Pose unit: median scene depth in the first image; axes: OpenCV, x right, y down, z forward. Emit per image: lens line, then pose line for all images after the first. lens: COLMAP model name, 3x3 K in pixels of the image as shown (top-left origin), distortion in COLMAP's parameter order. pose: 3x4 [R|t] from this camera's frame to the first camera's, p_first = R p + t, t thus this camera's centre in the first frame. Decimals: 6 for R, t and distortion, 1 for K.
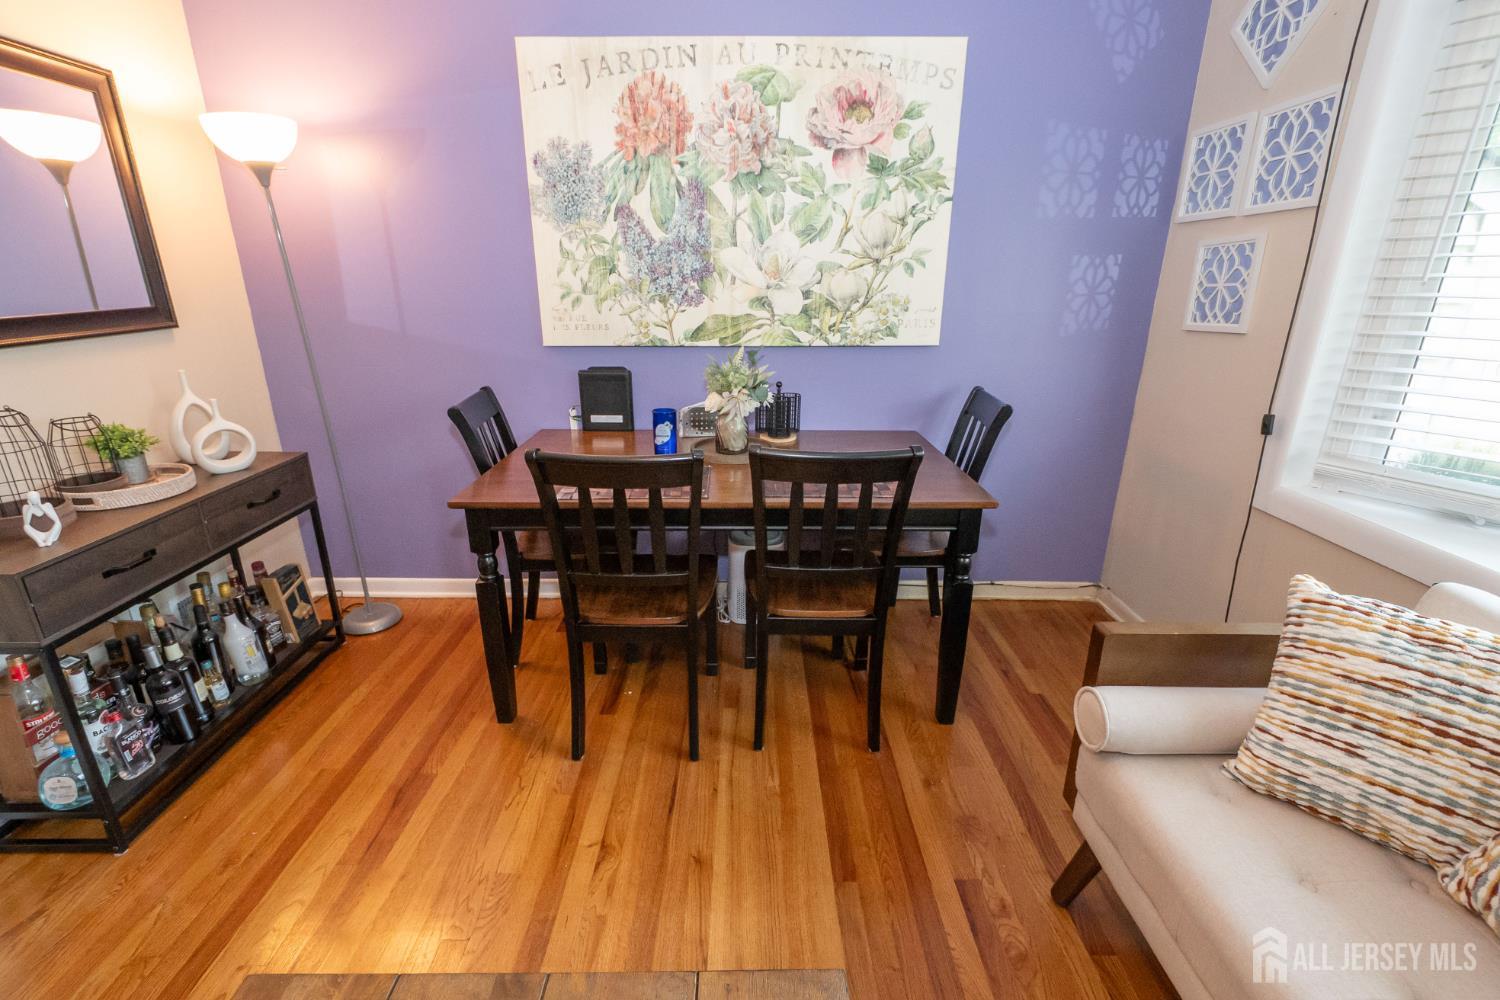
lens RADIAL K [[661.4, 0, 744.1], [0, 661.4, 498.0], [0, 0, 1]] dist [0.005390, -0.004863]
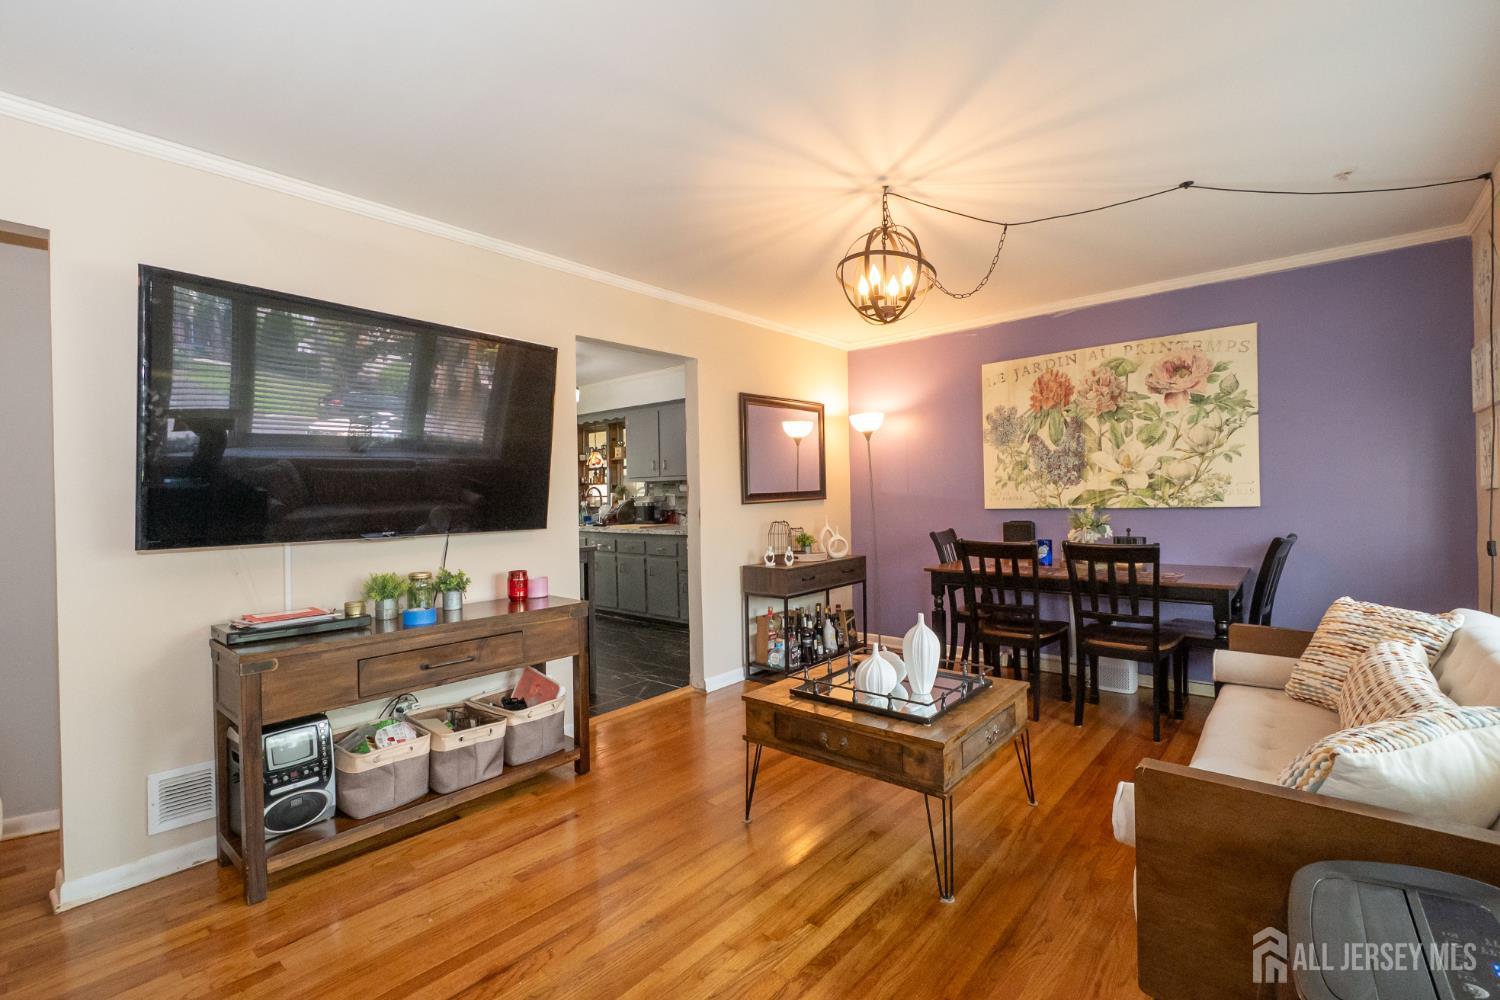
lens RADIAL K [[661.4, 0, 734.5], [0, 661.4, 498.6], [0, 0, 1]] dist [0.005390, -0.004863]
pose [[0.745459, -0.017841, -0.666313, 0.450147], [-0.188674, 0.953111, -0.236605, 0.344918], [0.639291, 0.302096, 0.707139, -0.838405]]
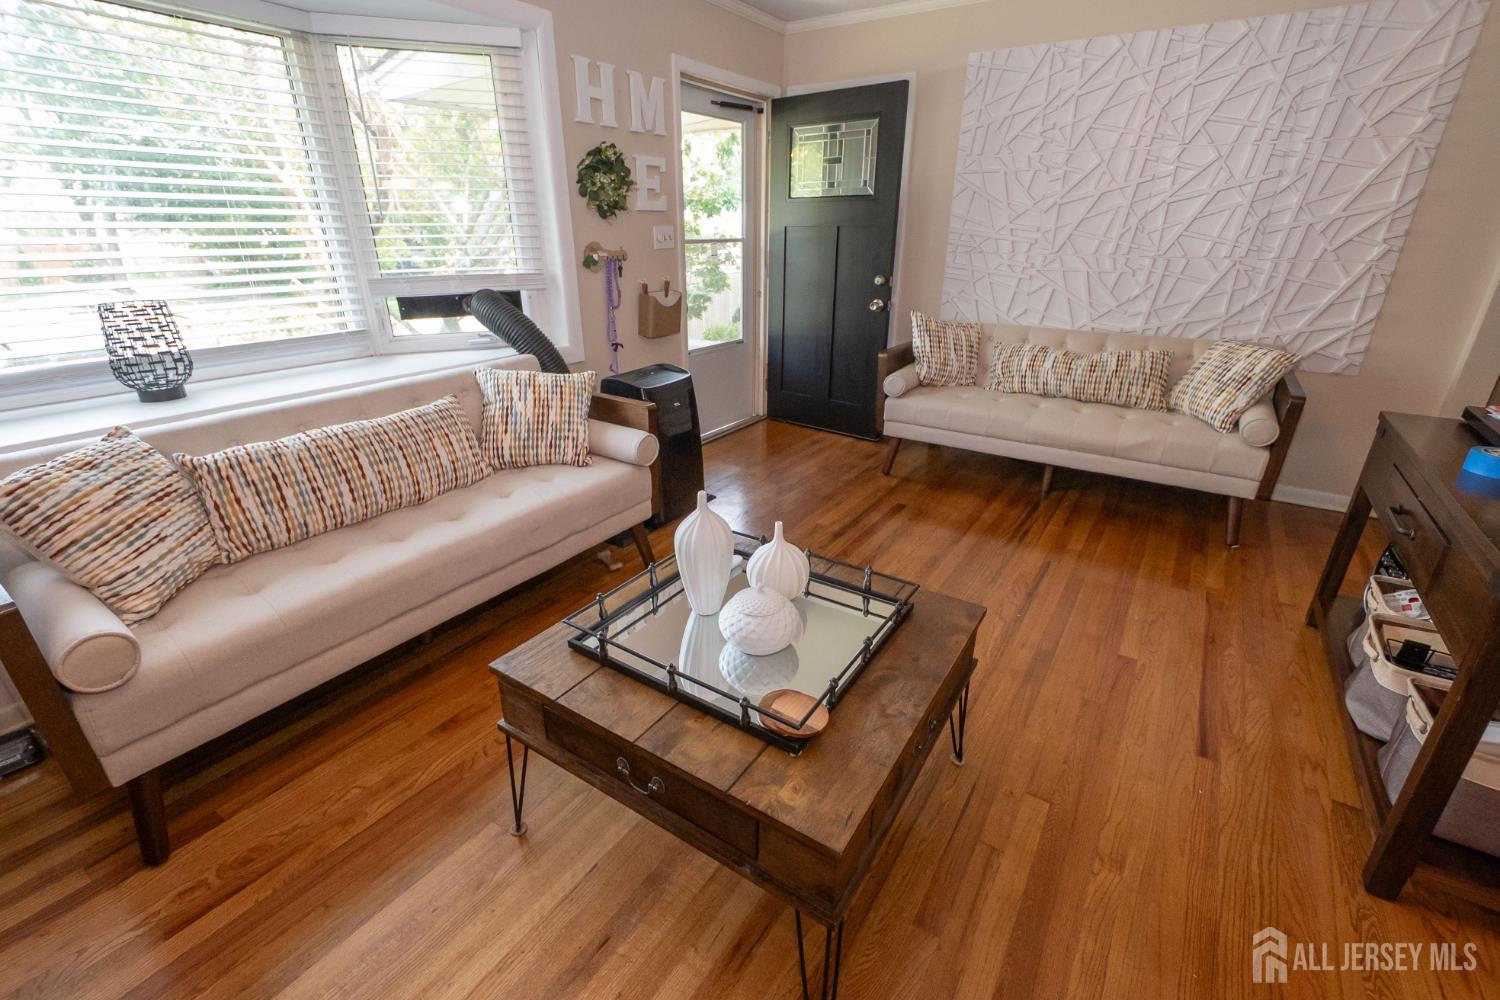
lens RADIAL K [[661.4, 0, 750.3], [0, 661.4, 493.7], [0, 0, 1]] dist [0.005390, -0.004863]
pose [[-0.835792, -0.211058, 0.506858, -0.414635], [0.168134, 0.780425, 0.602220, -0.165960], [-0.522668, 0.588550, -0.616787, 0.555461]]
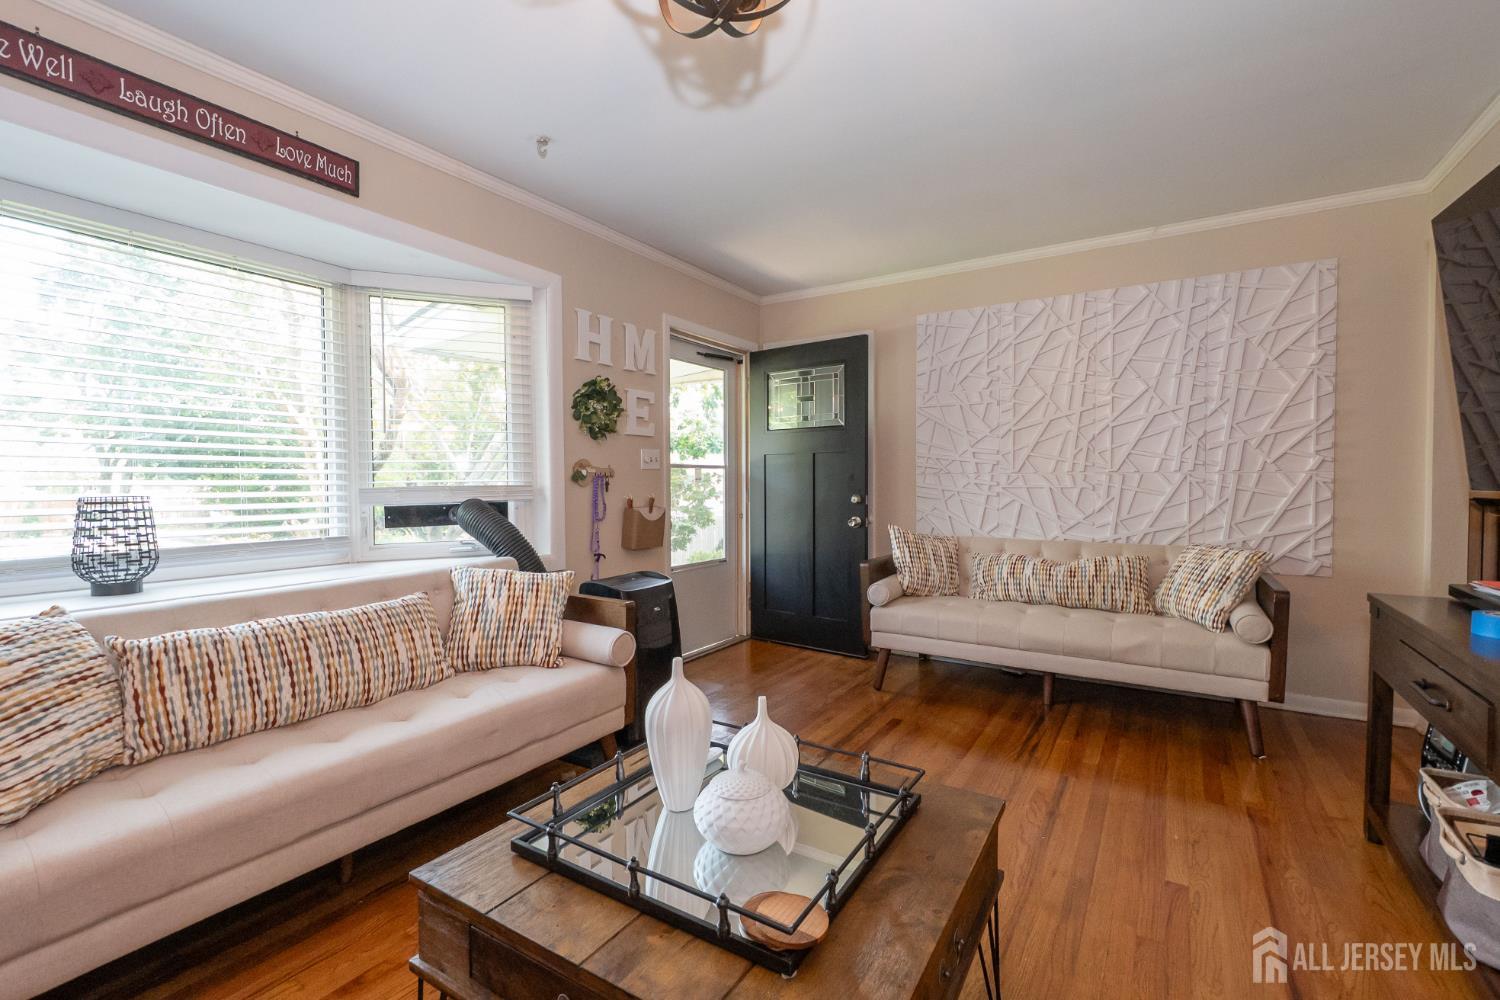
lens RADIAL K [[661.4, 0, 749.0], [0, 661.4, 495.9], [0, 0, 1]] dist [0.005390, -0.004863]
pose [[-0.848328, -0.011072, 0.529355, -0.414088], [0.168910, 0.941883, 0.290389, -0.083997], [-0.501805, 0.335758, -0.797156, 0.572563]]
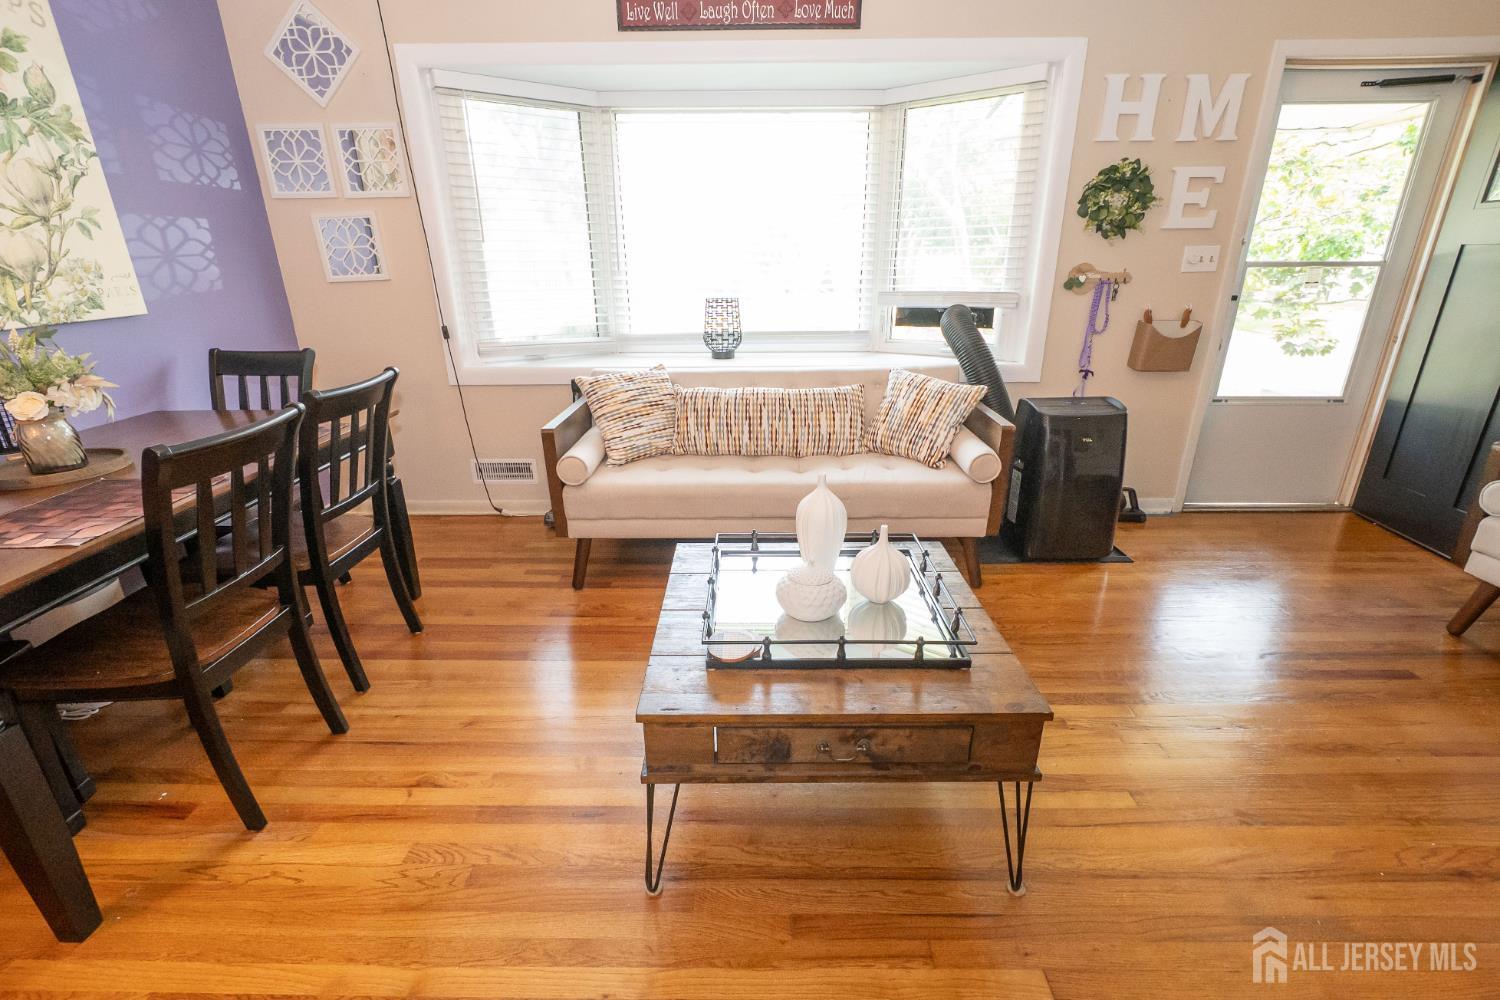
lens RADIAL K [[661.4, 0, 754.2], [0, 661.4, 500.0], [0, 0, 1]] dist [0.005390, -0.004863]
pose [[0.002943, -0.352662, 0.935746, -0.754355], [0.323774, 0.885681, 0.332775, -0.034420], [-0.946130, 0.301991, 0.116789, 0.175871]]
